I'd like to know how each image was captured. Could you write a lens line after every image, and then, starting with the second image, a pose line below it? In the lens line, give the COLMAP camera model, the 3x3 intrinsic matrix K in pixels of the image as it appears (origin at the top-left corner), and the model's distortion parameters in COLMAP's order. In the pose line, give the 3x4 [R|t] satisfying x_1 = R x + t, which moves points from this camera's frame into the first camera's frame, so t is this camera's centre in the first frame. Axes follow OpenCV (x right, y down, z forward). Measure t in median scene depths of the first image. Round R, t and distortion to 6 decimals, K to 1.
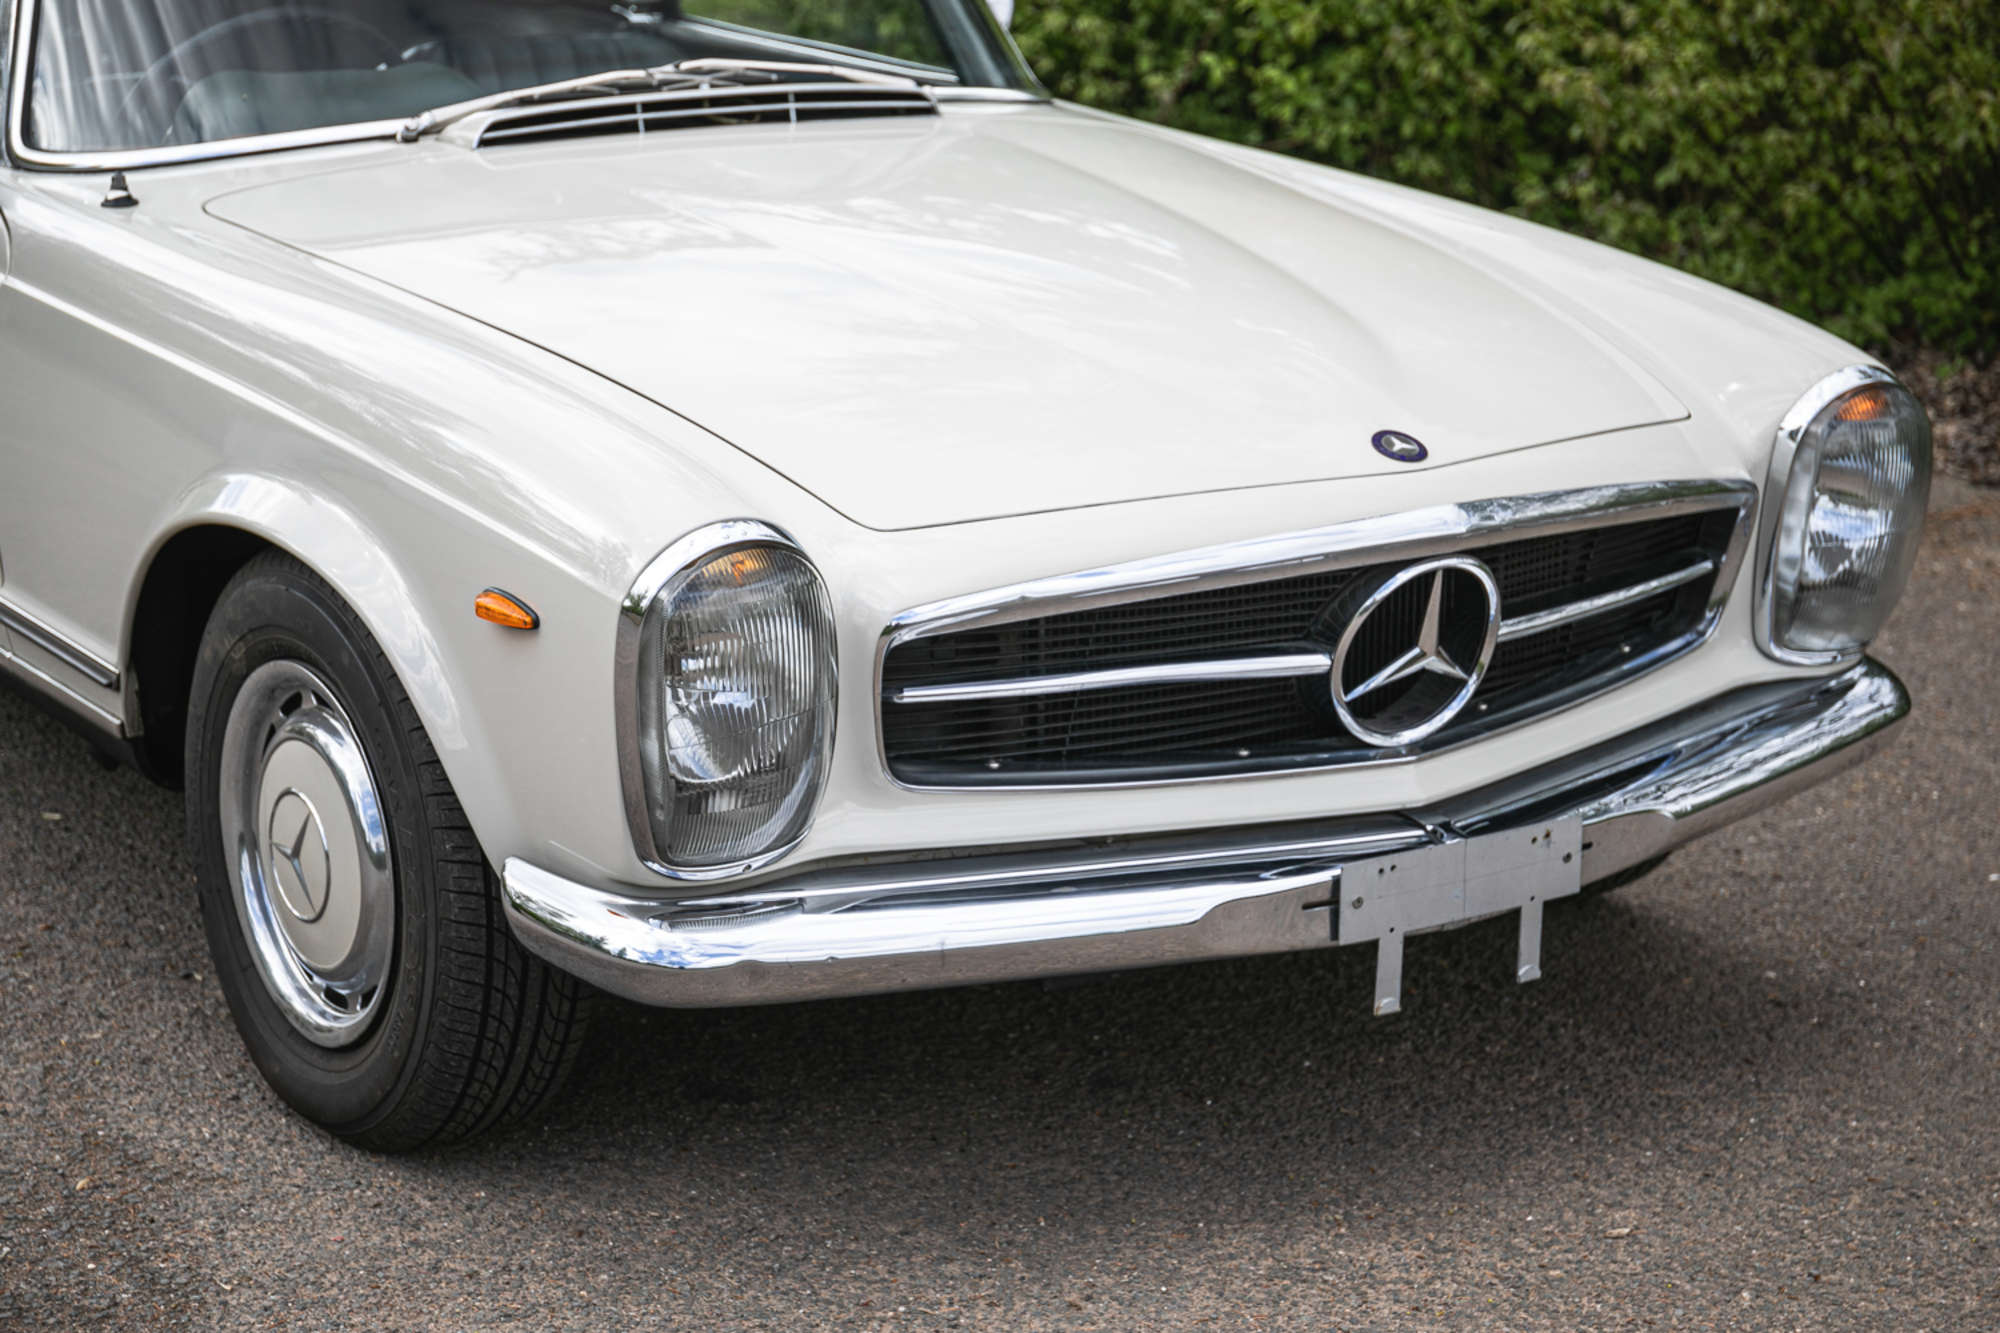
lens RADIAL K [[4089.1, 0, 1005.8], [0, 4089.1, 664.8], [0, 0, 1]] dist [0.115912, 0.000000]
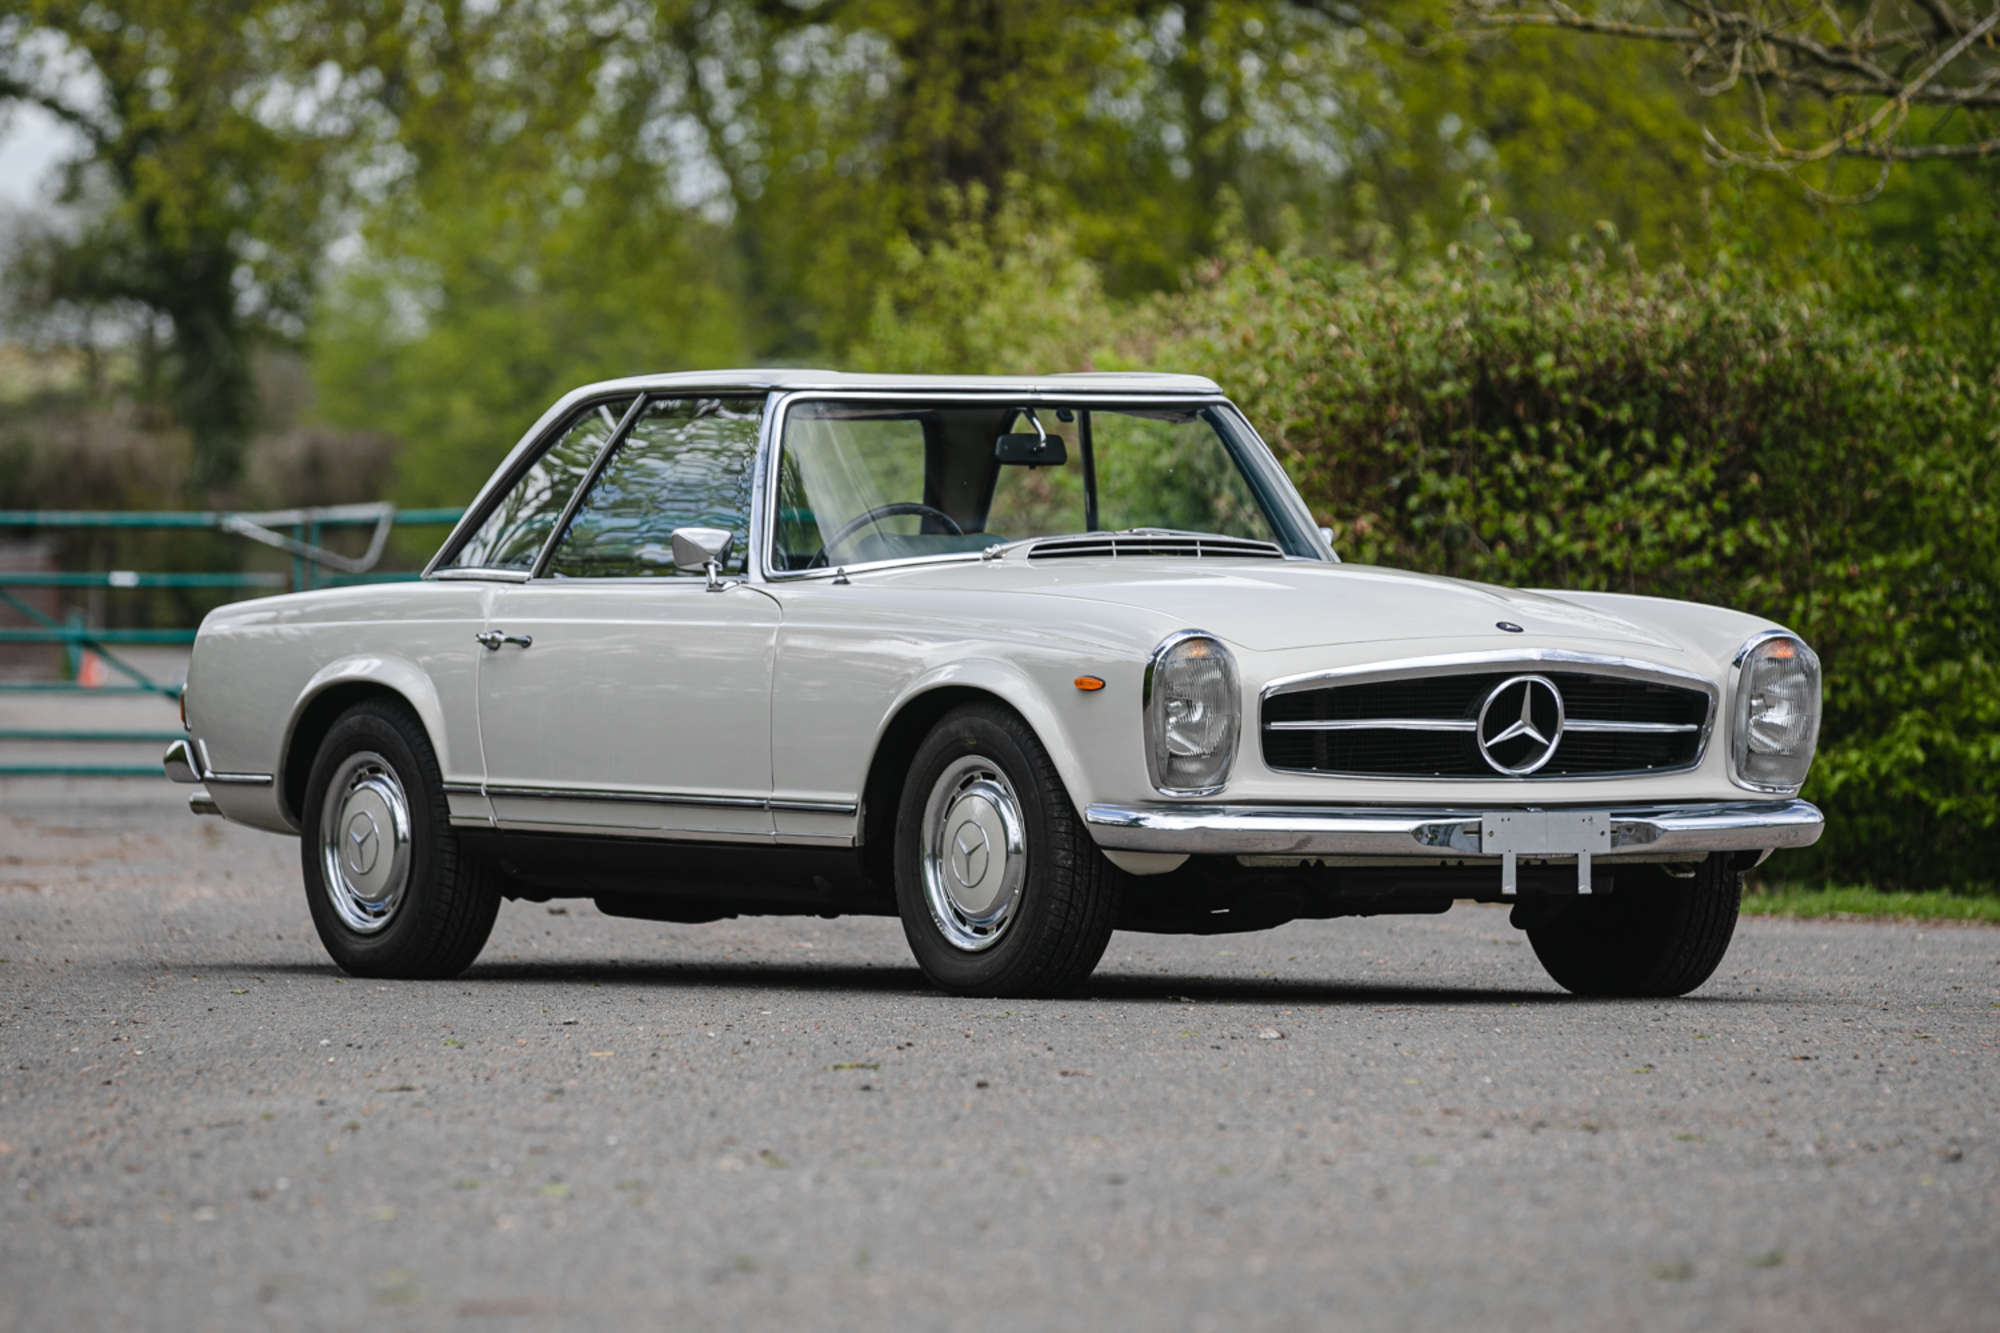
lens RADIAL K [[12132.9, 0, 991.9], [0, 12132.9, 681.8], [0, 0, 1]] dist [1.894062, 0.000000]
pose [[0.999059, -0.018266, -0.039327, 0.075719], [0.007759, 0.967615, -0.252312, 1.521794], [0.042662, 0.251769, 0.966846, -4.950675]]
